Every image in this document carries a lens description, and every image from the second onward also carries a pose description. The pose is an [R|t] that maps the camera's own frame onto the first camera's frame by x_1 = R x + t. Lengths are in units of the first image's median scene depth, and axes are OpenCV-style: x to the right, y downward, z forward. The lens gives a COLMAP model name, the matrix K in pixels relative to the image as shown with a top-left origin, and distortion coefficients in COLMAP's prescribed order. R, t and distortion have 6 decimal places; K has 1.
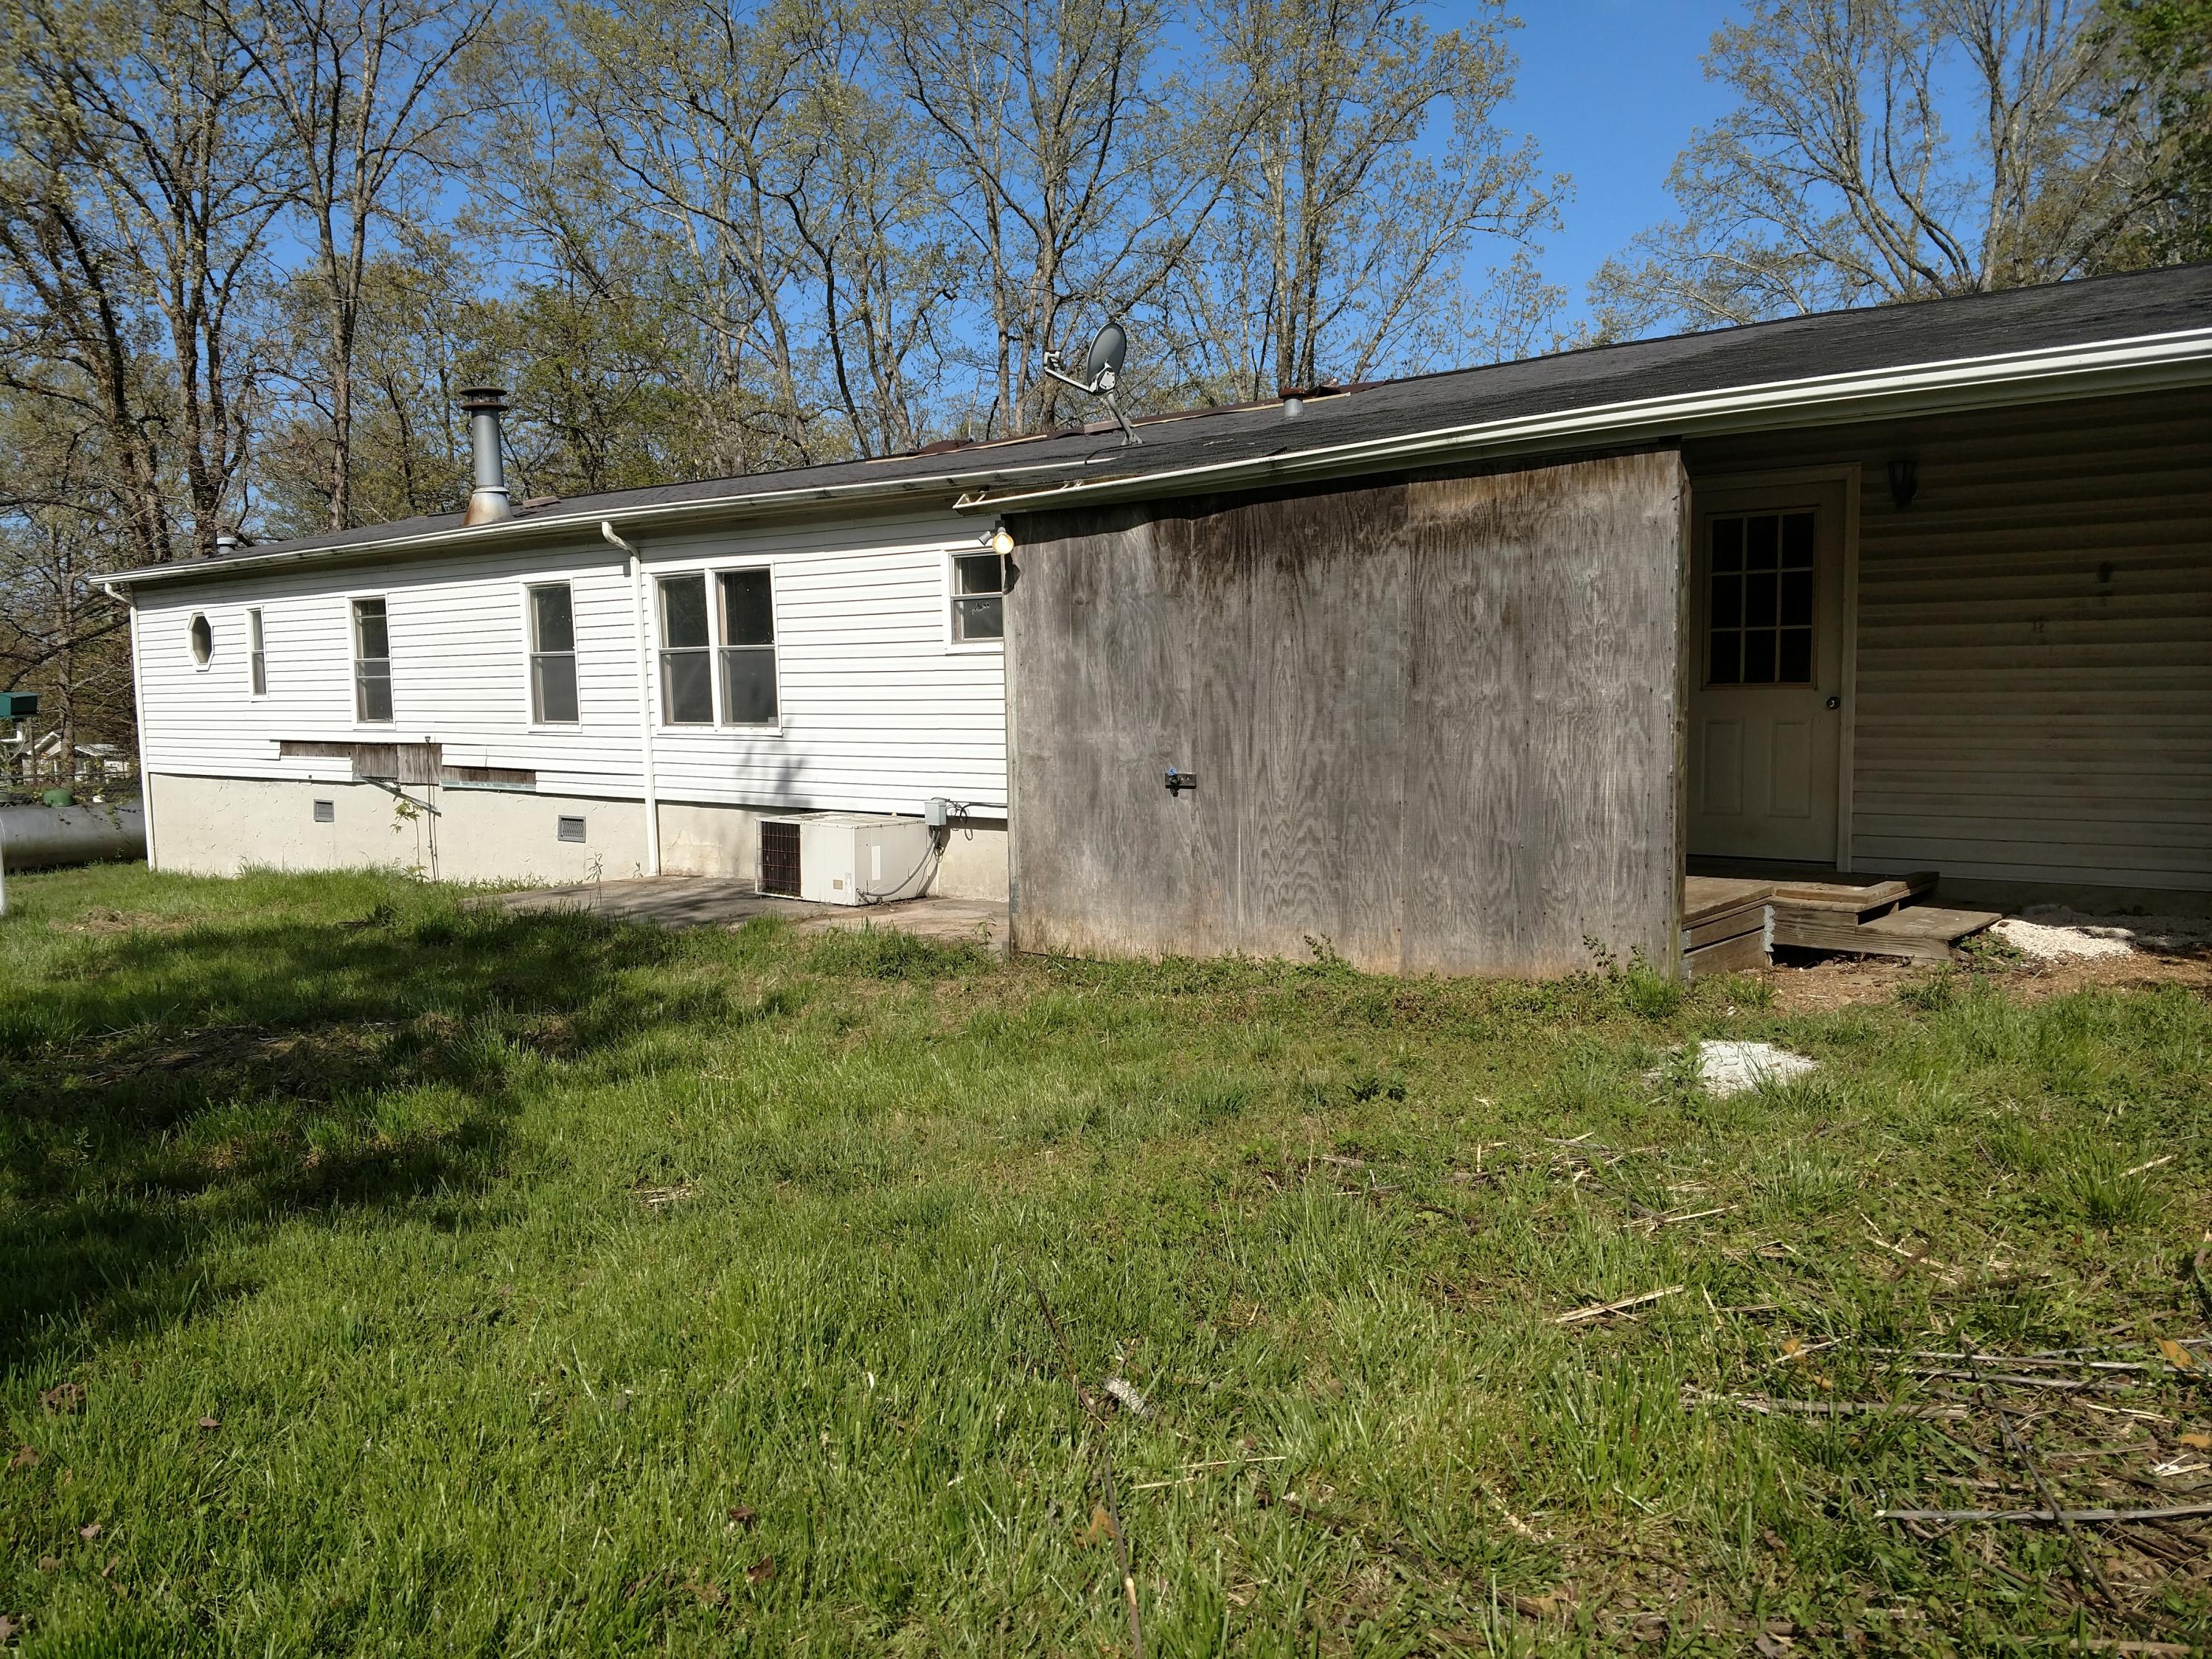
lens RADIAL K [[1701.7, 0, 1097.5], [0, 1701.7, 847.7], [0, 0, 1]] dist [0.216193, -0.477330]
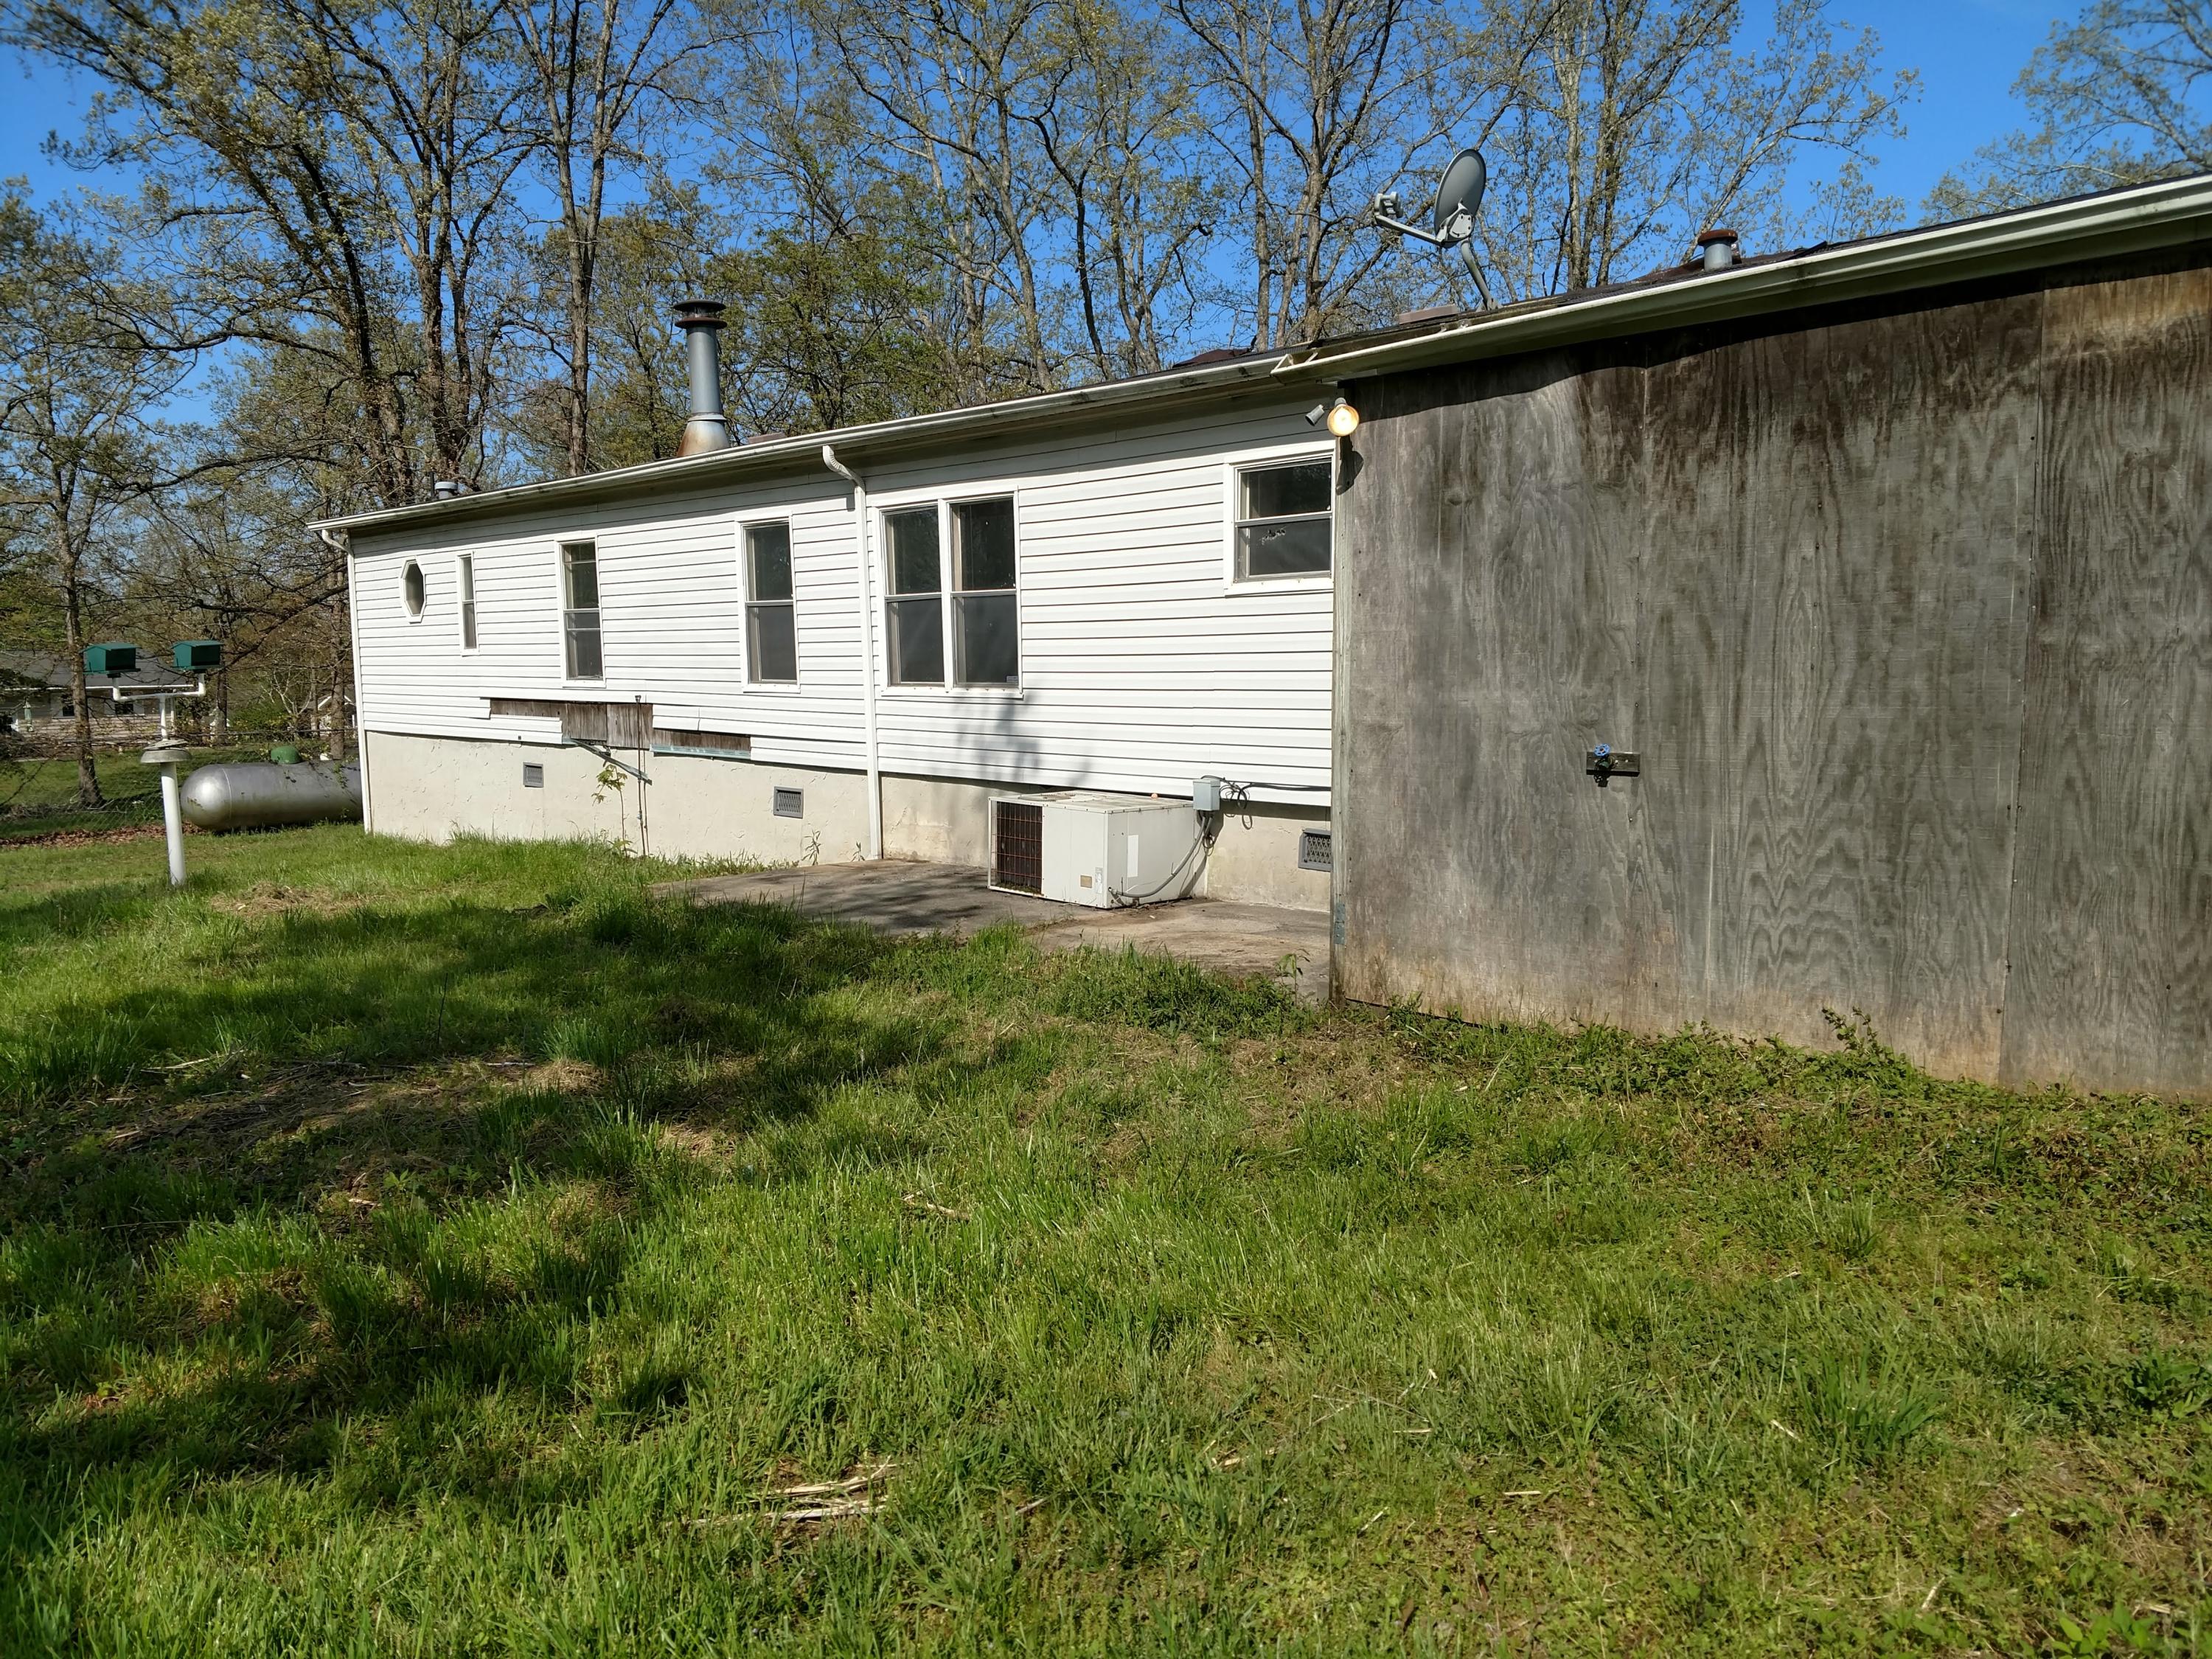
lens RADIAL K [[1701.7, 0, 1097.5], [0, 1701.7, 847.7], [0, 0, 1]] dist [0.216193, -0.477330]
pose [[0.990978, 0.023104, -0.132020, -0.036590], [-0.020727, 0.999598, 0.019352, -0.009321], [0.132414, -0.016441, 0.991058, 0.181335]]
